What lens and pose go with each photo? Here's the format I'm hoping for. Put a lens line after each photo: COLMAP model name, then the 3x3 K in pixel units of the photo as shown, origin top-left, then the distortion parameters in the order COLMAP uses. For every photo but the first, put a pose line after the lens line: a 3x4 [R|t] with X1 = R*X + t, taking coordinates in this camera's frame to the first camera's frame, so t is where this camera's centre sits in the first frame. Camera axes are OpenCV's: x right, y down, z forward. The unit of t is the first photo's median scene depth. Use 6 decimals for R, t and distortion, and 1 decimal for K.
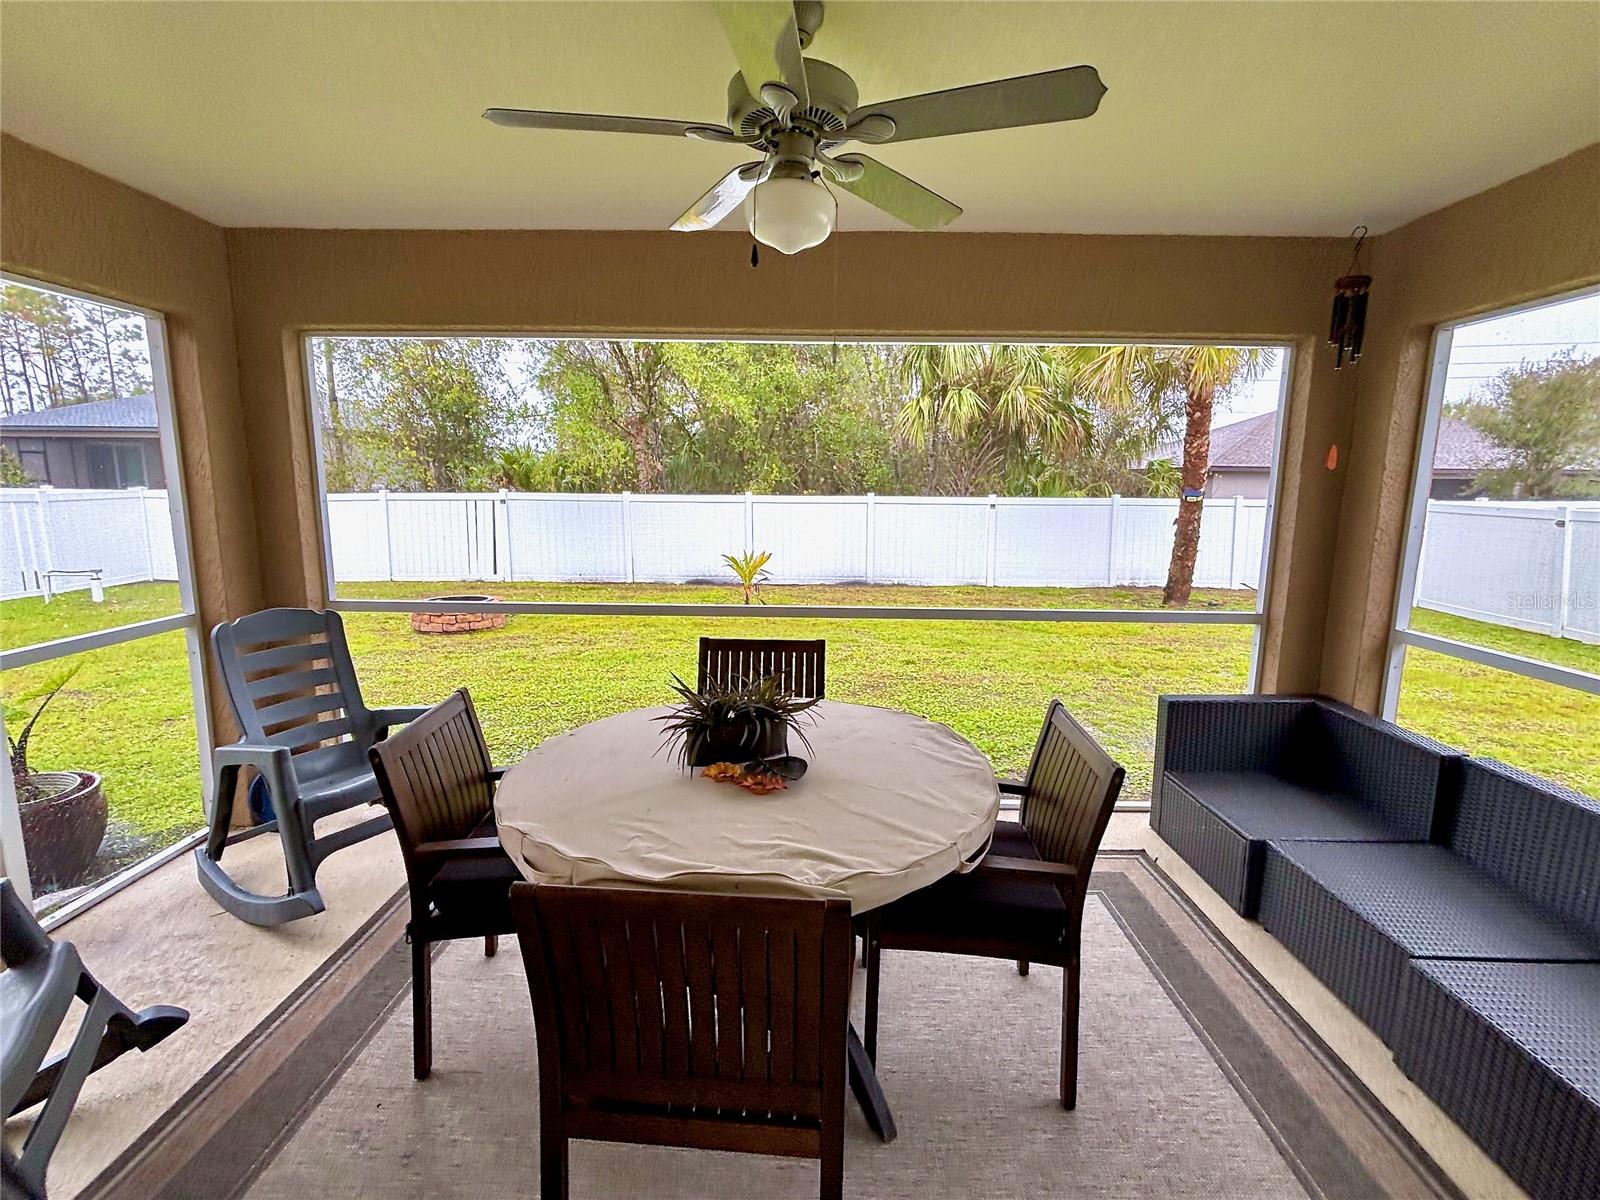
lens RADIAL K [[702.6, 0, 801.7], [0, 702.6, 620.5], [0, 0, 1]] dist [0.000370, -0.000017]
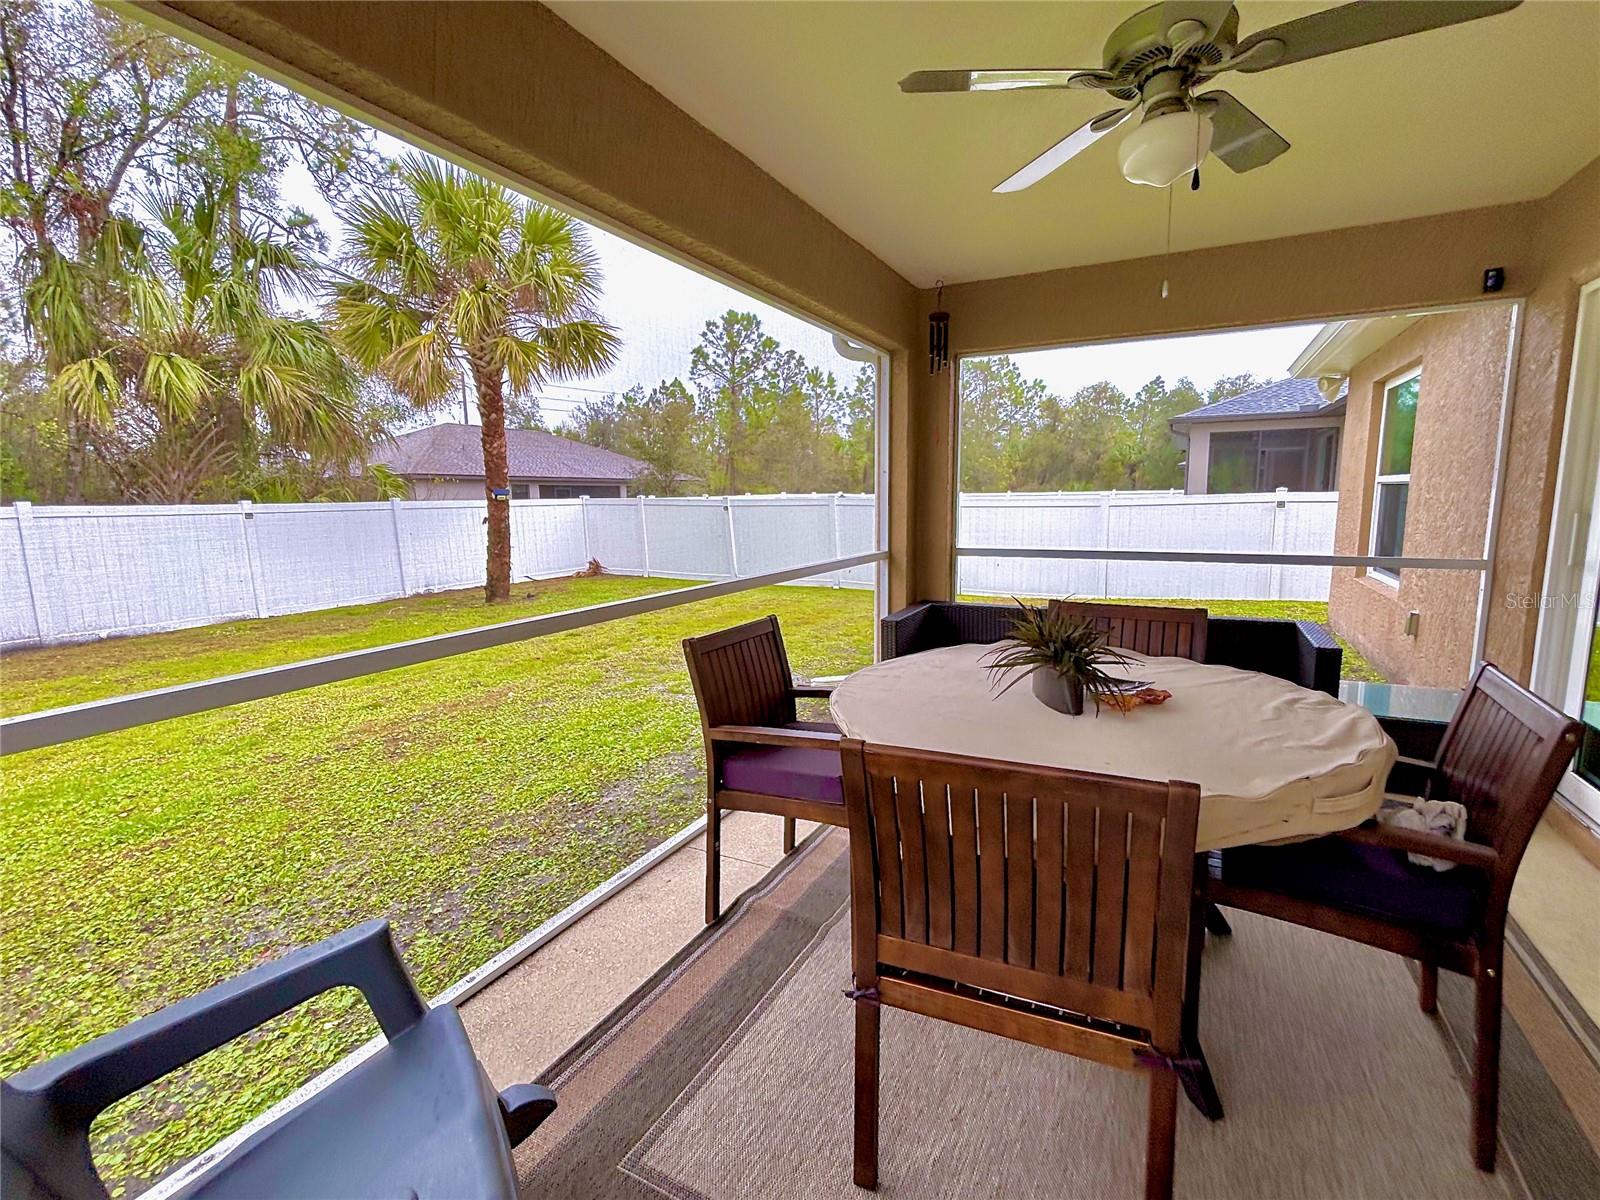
lens RADIAL K [[717.7, 0, 800.0], [0, 717.7, 600.0], [0, 0, 1]] dist [-0.001157, -0.000168]
pose [[0.459704, -0.143263, 0.876441, -0.231735], [0.186027, 0.980542, 0.062706, -0.012266], [-0.868370, 0.134215, 0.477410, 0.164902]]
